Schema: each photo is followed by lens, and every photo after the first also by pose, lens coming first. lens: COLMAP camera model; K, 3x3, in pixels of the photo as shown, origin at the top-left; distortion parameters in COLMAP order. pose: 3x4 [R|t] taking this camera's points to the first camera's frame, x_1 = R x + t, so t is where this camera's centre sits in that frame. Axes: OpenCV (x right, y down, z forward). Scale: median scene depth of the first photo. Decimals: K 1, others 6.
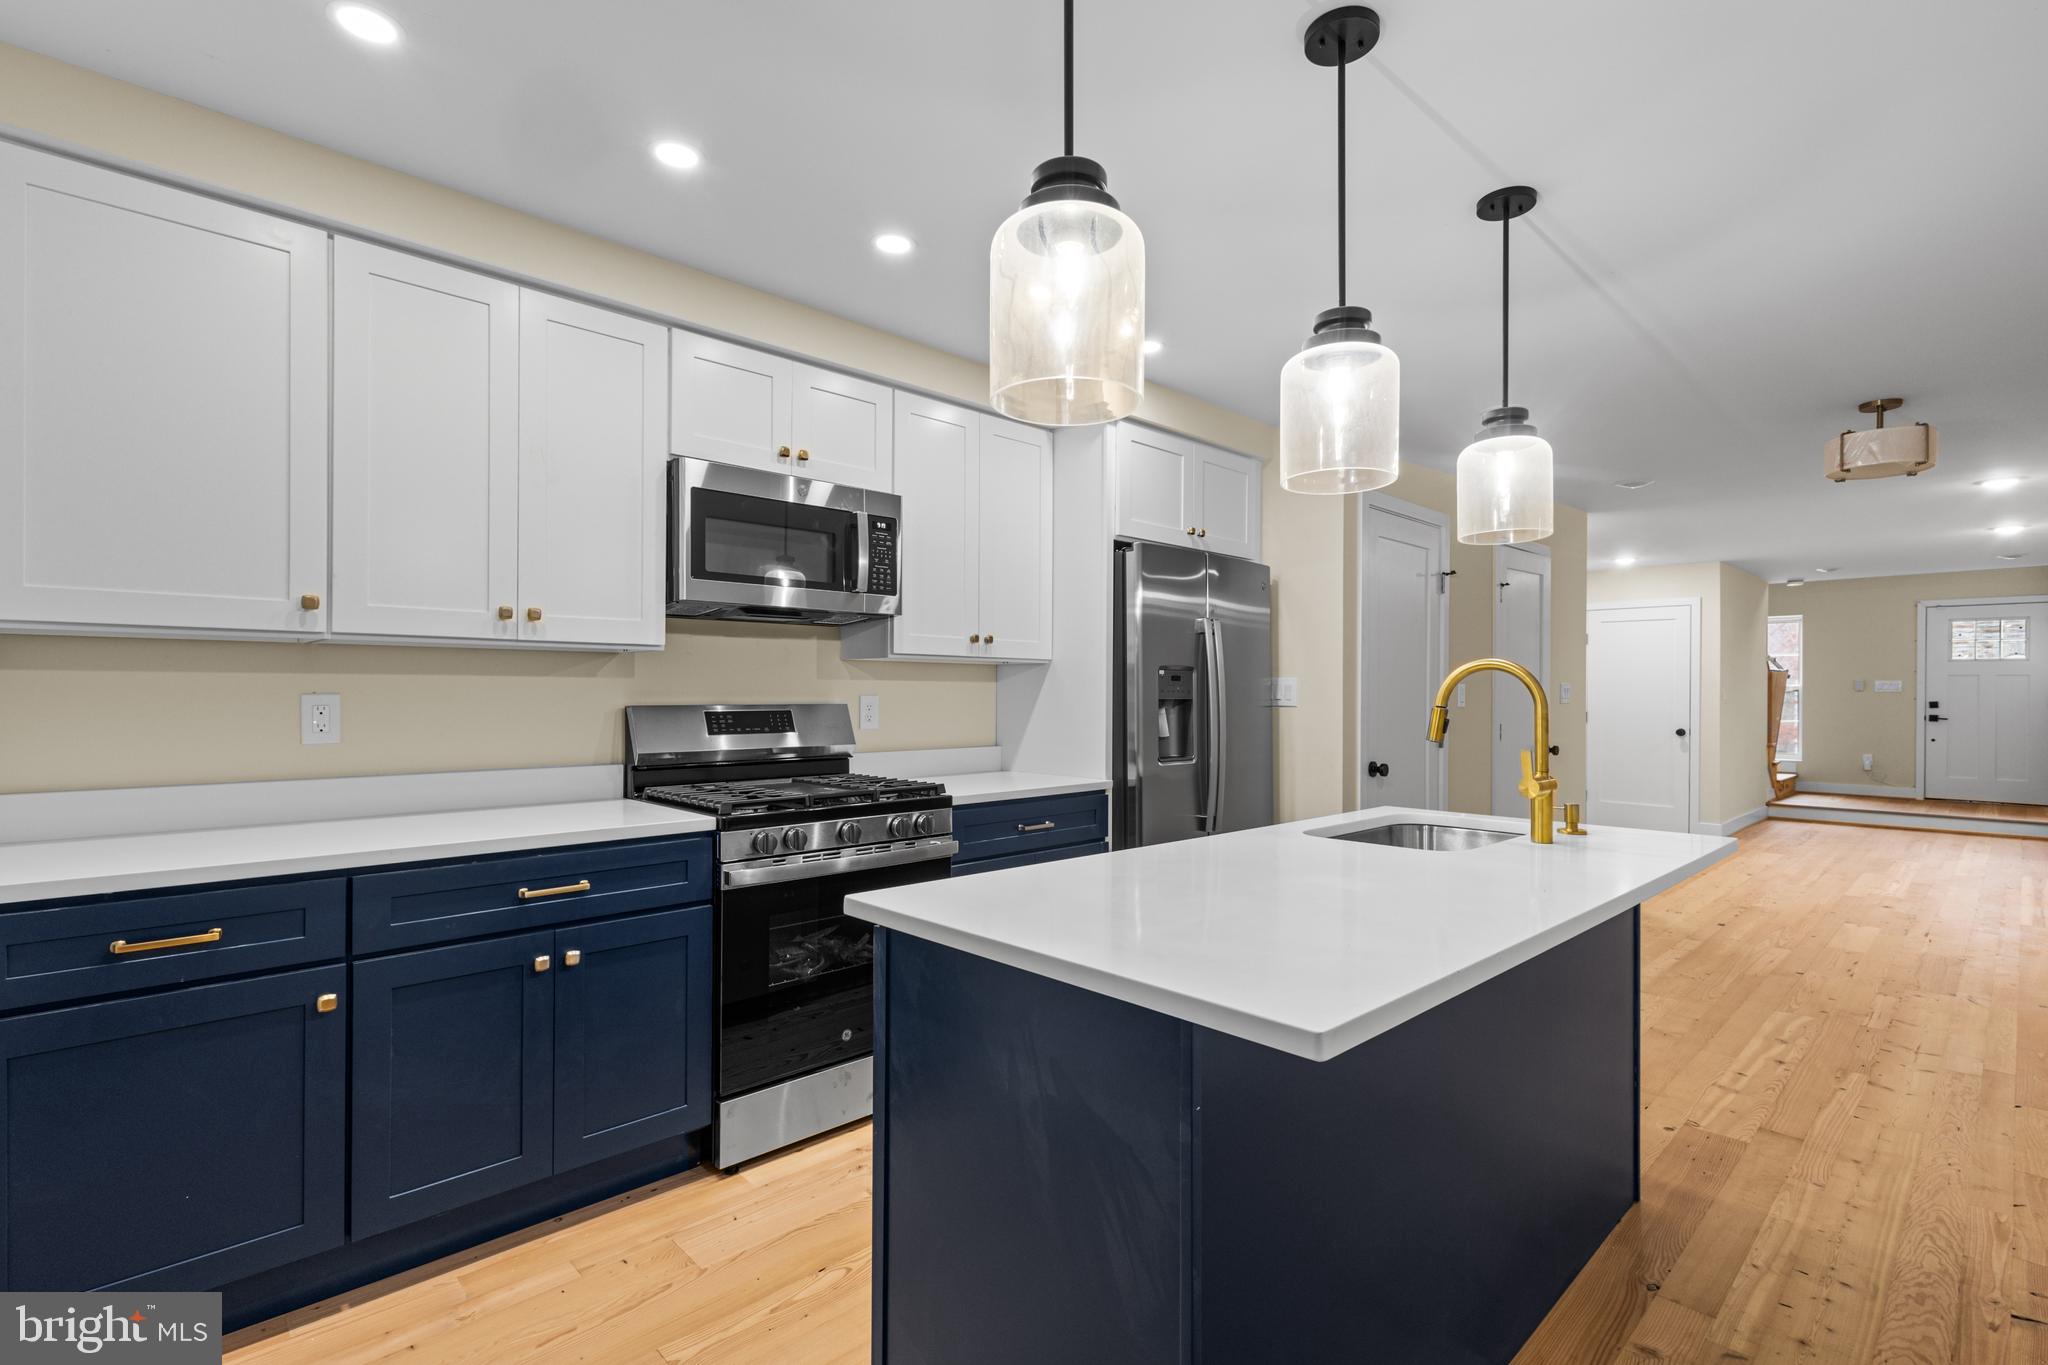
lens RADIAL K [[921.4, 0, 1024.1], [0, 921.4, 695.9], [0, 0, 1]] dist [0.001280, -0.000261]
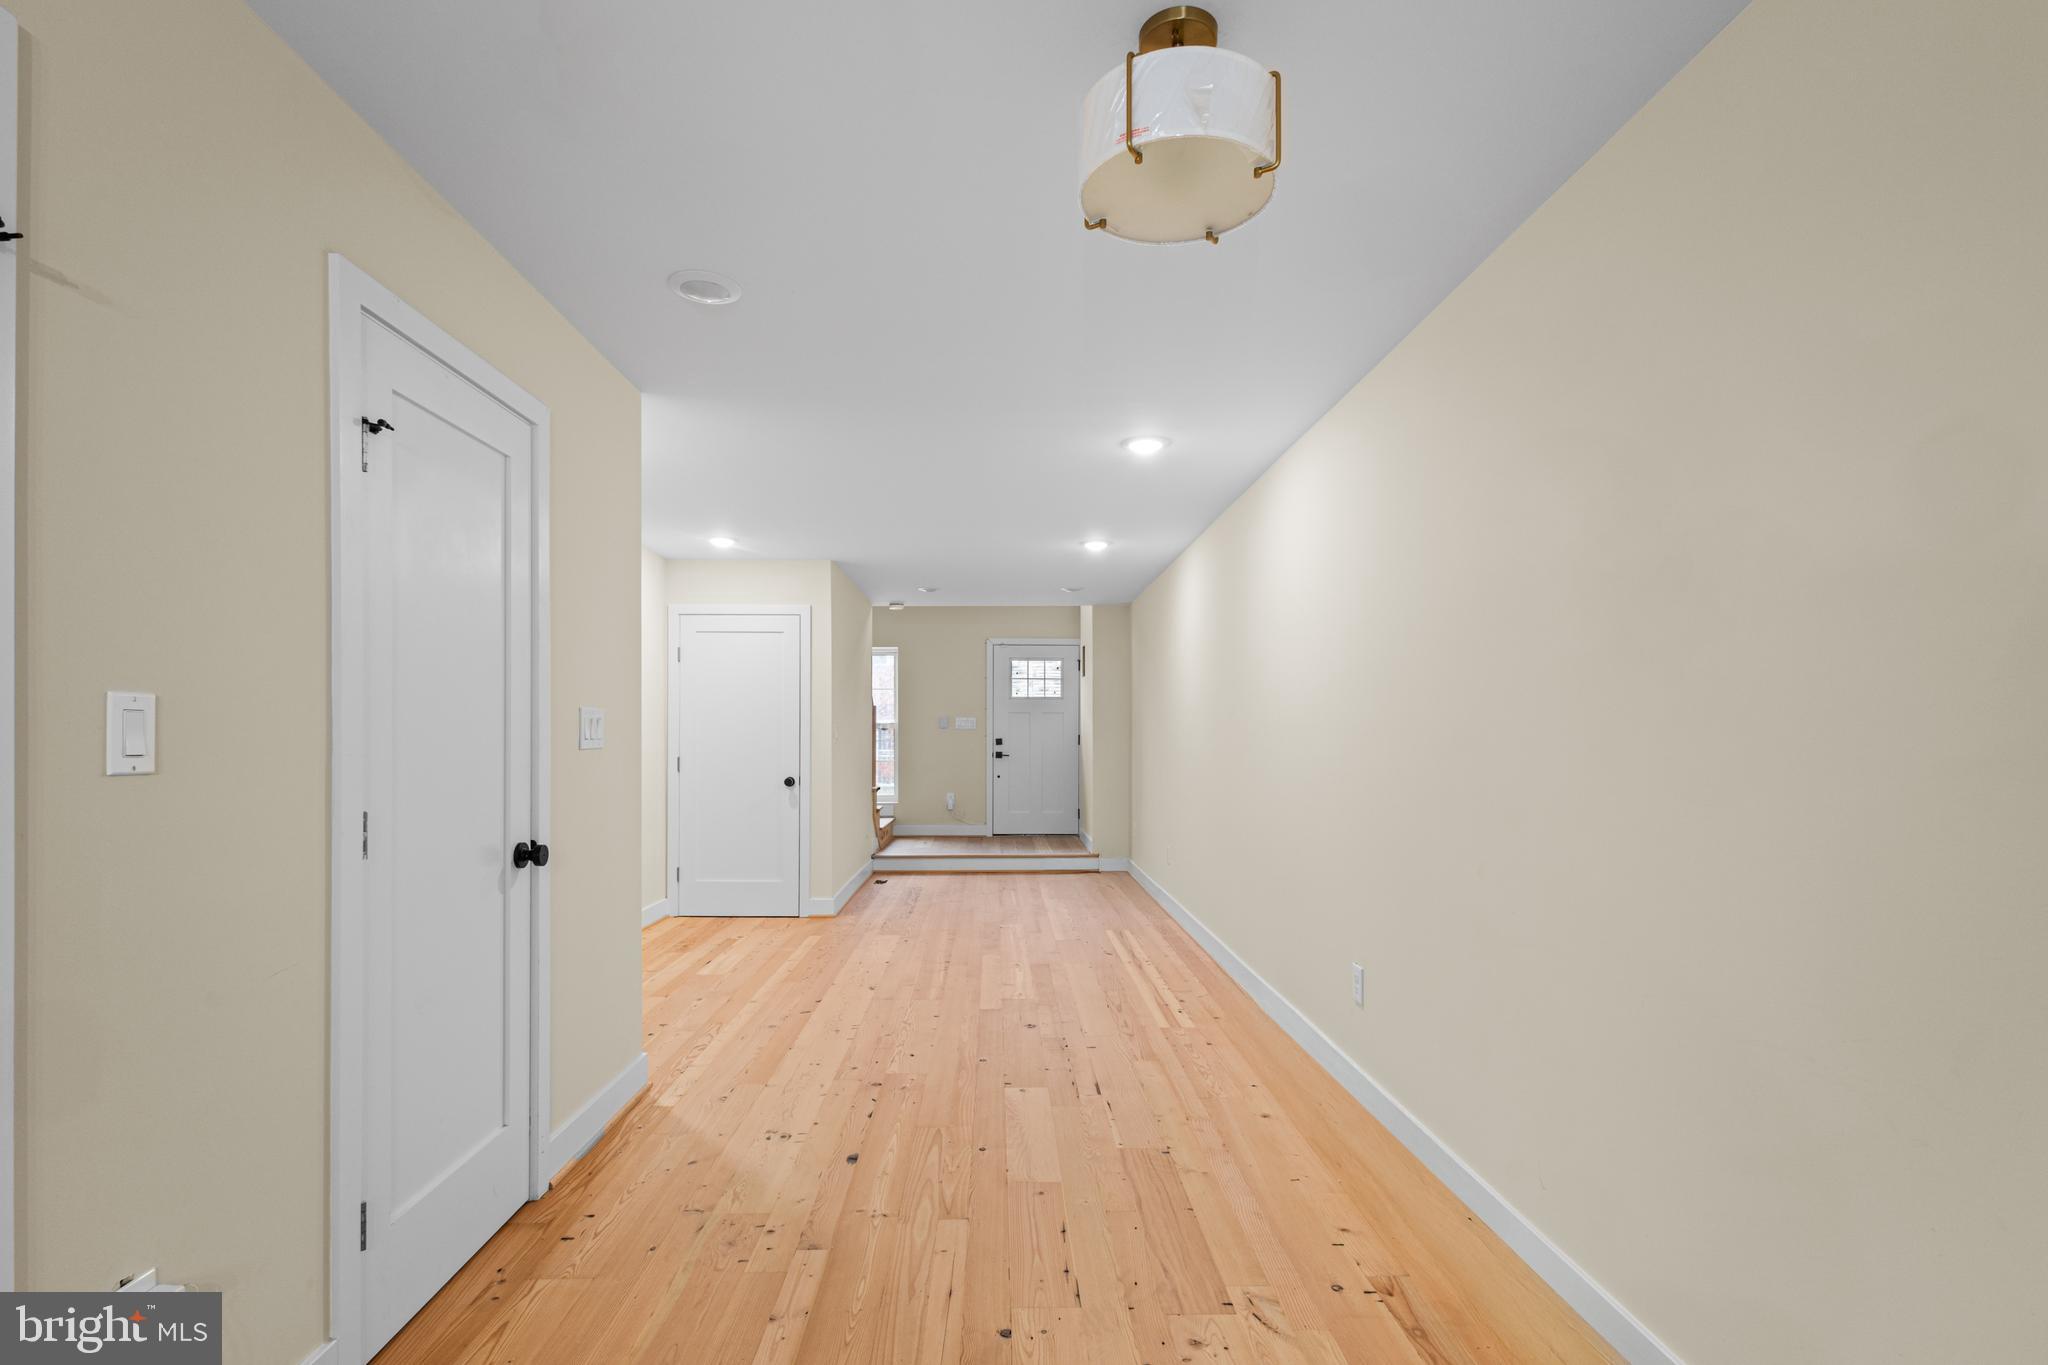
lens RADIAL K [[953.3, 0, 1016.3], [0, 953.3, 713.1], [0, 0, 1]] dist [0.000728, 0.000015]
pose [[0.658994, 0.011907, 0.752054, 0.548330], [0.006977, 0.999735, -0.021942, 0.003696], [-0.752116, 0.019707, 0.658736, 0.766059]]
